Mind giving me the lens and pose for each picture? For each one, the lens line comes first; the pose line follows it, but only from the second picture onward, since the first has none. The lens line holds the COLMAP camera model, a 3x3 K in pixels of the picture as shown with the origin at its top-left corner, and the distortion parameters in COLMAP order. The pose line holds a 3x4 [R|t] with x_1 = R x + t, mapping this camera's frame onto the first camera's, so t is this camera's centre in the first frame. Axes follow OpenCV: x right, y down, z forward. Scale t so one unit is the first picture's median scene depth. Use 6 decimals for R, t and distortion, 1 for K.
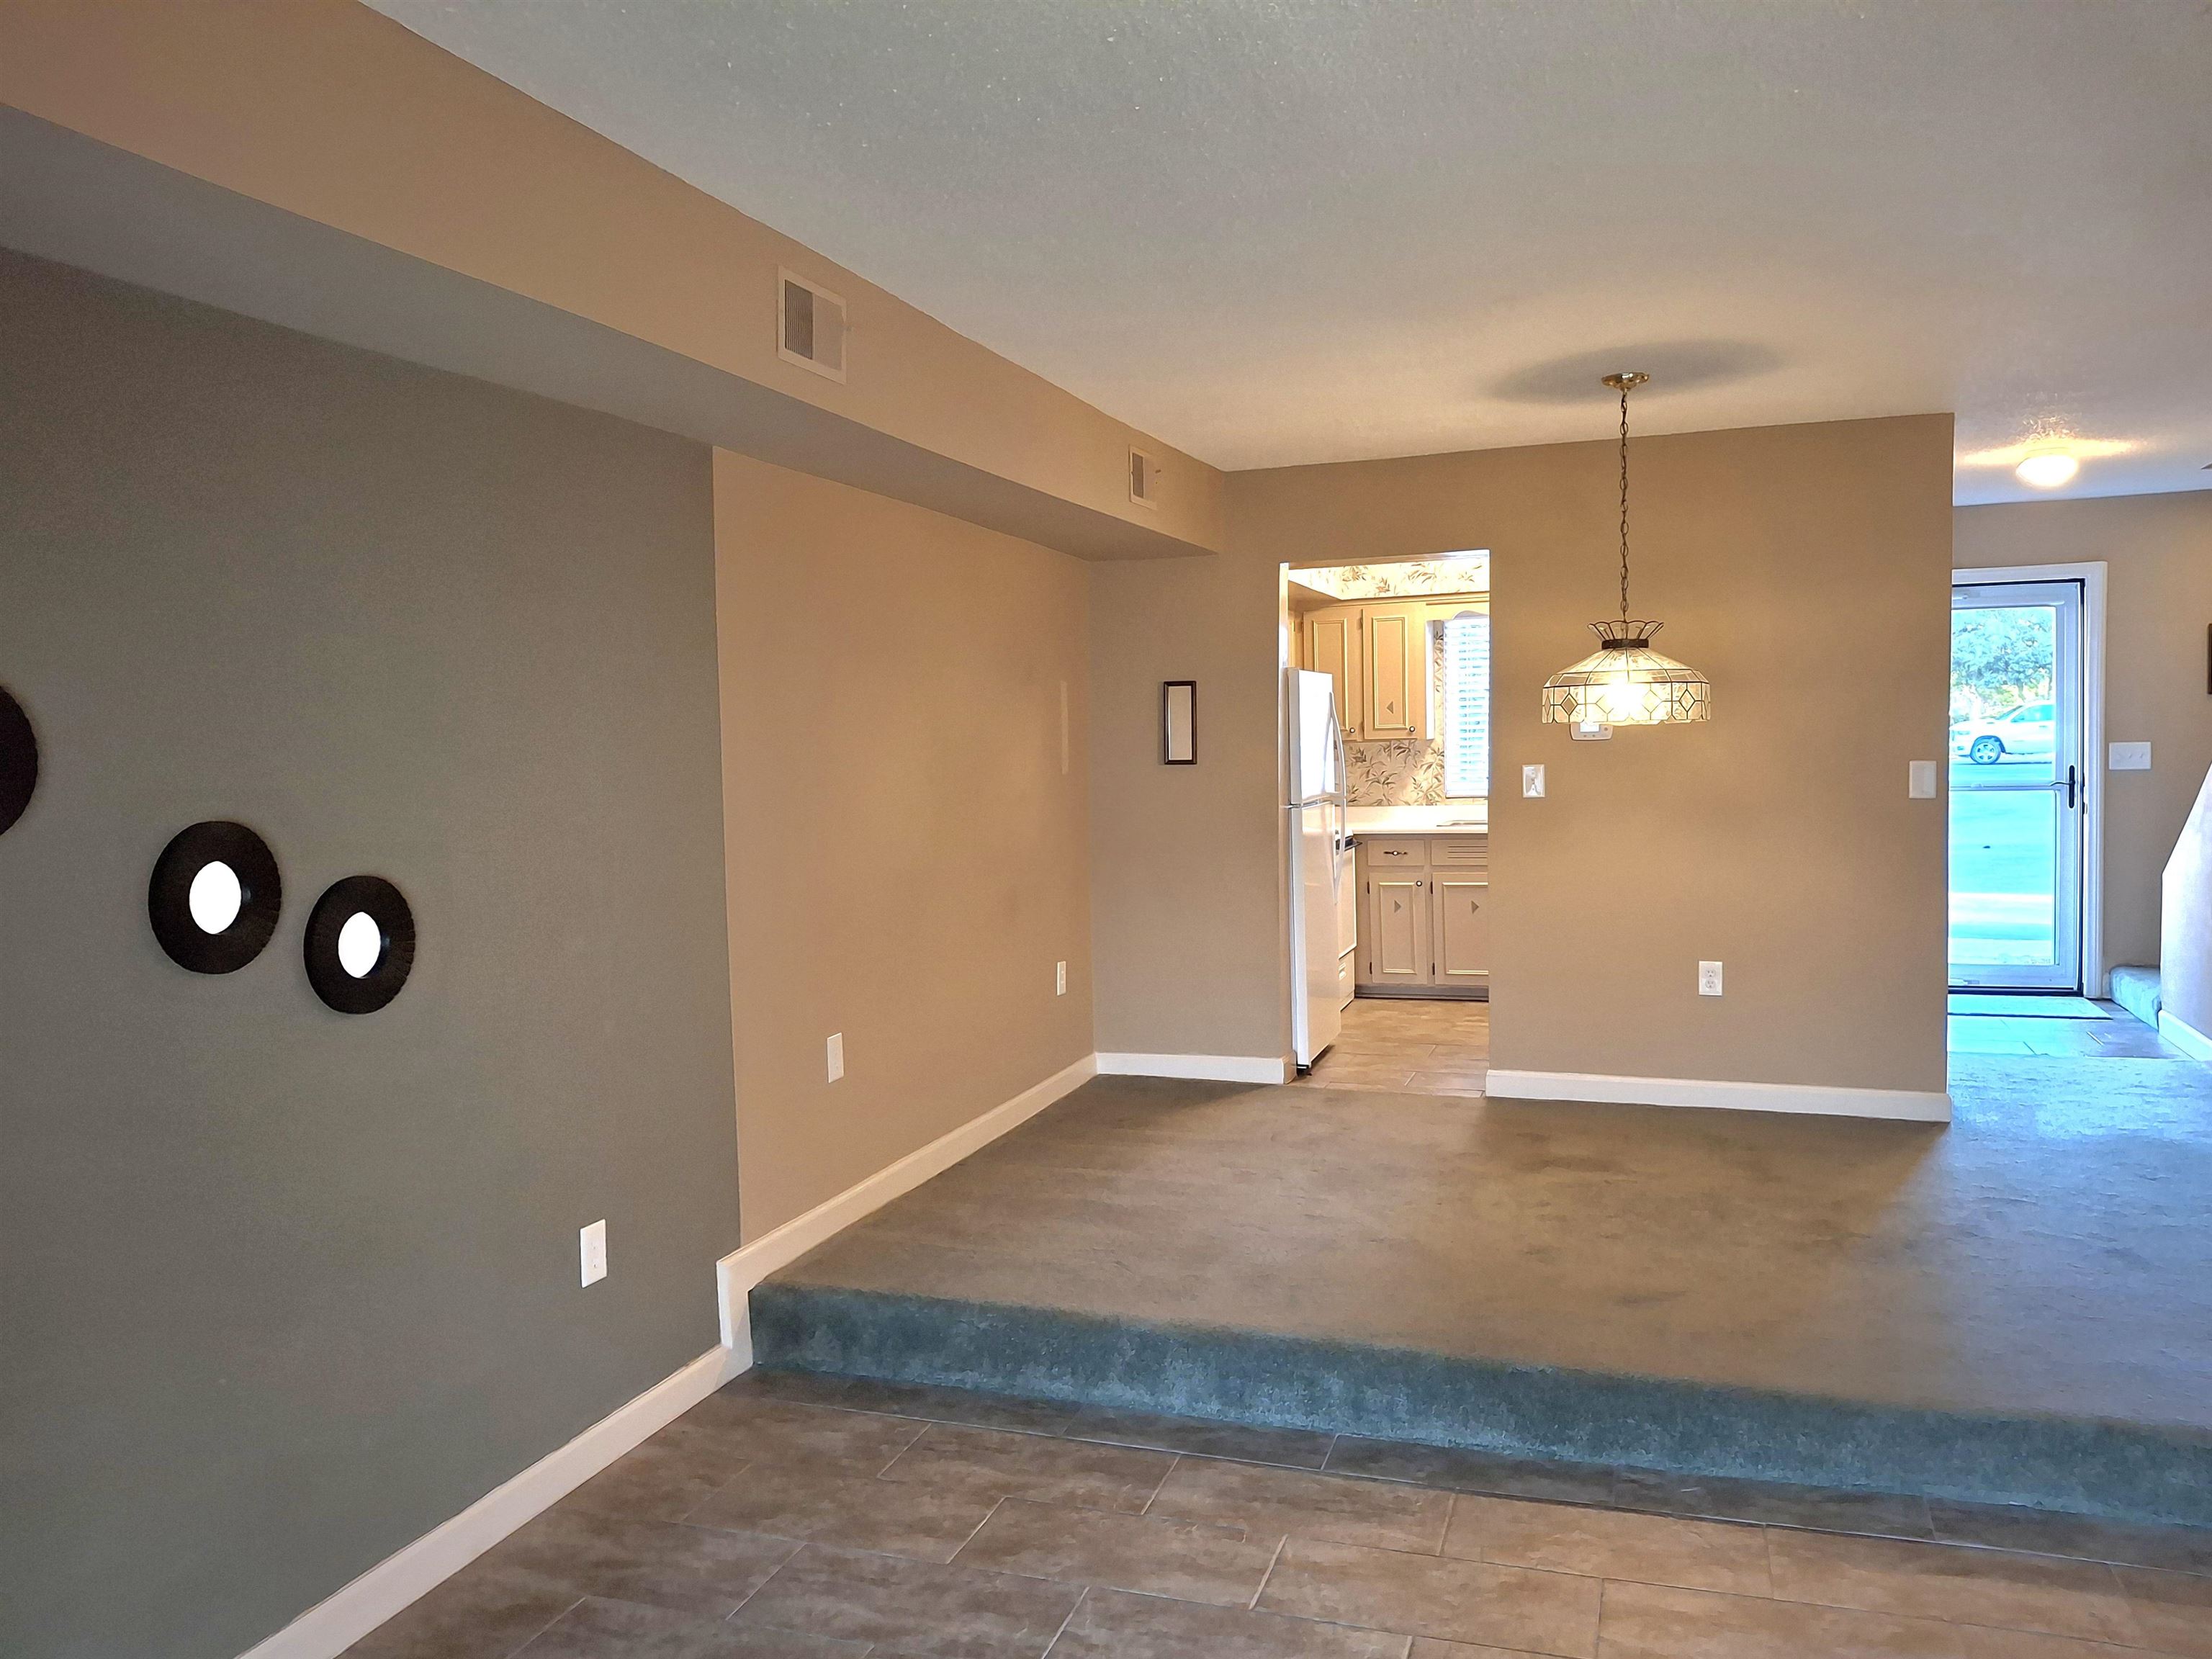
lens RADIAL K [[1619.8, 0, 1108.5], [0, 1619.8, 820.9], [0, 0, 1]] dist [0.003860, -0.039972]
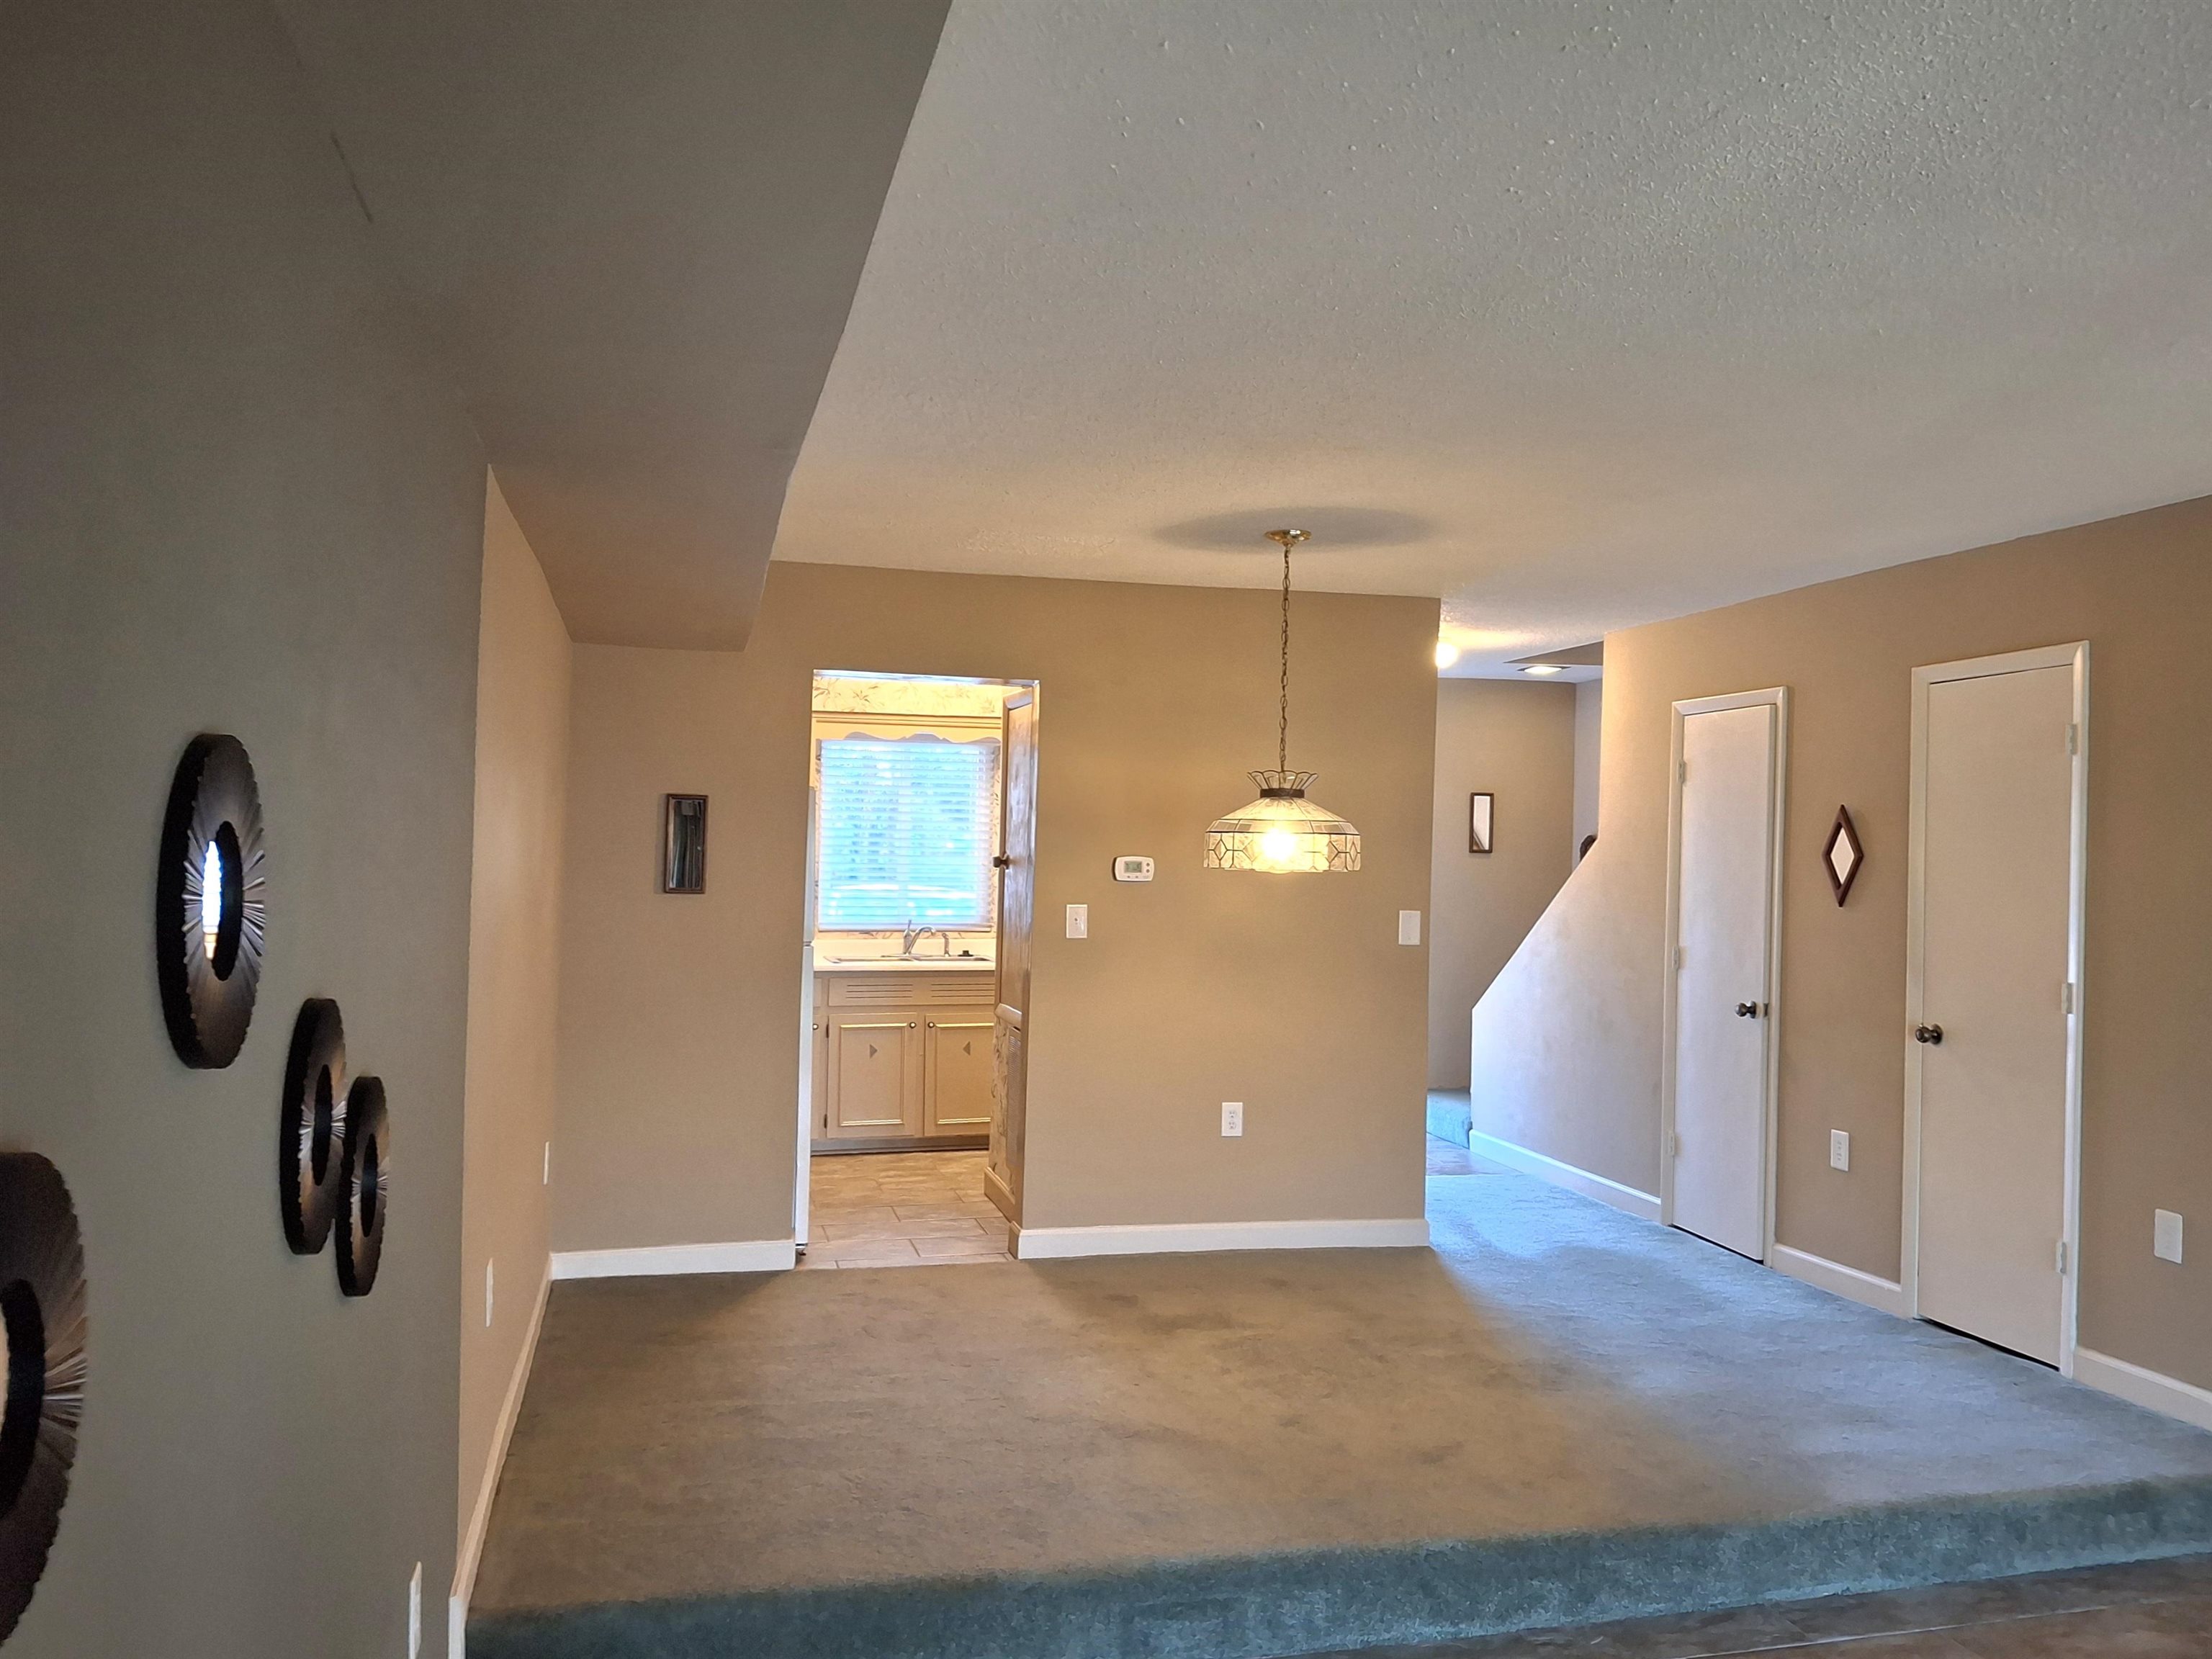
lens RADIAL K [[1733.8, 0, 1109.0], [0, 1733.8, 840.4], [0, 0, 1]] dist [0.164512, -0.309224]
pose [[0.833245, 0.041481, 0.551346, -0.367265], [-0.008881, 0.998057, -0.061667, -0.011507], [-0.552833, 0.046487, 0.831994, 0.153033]]
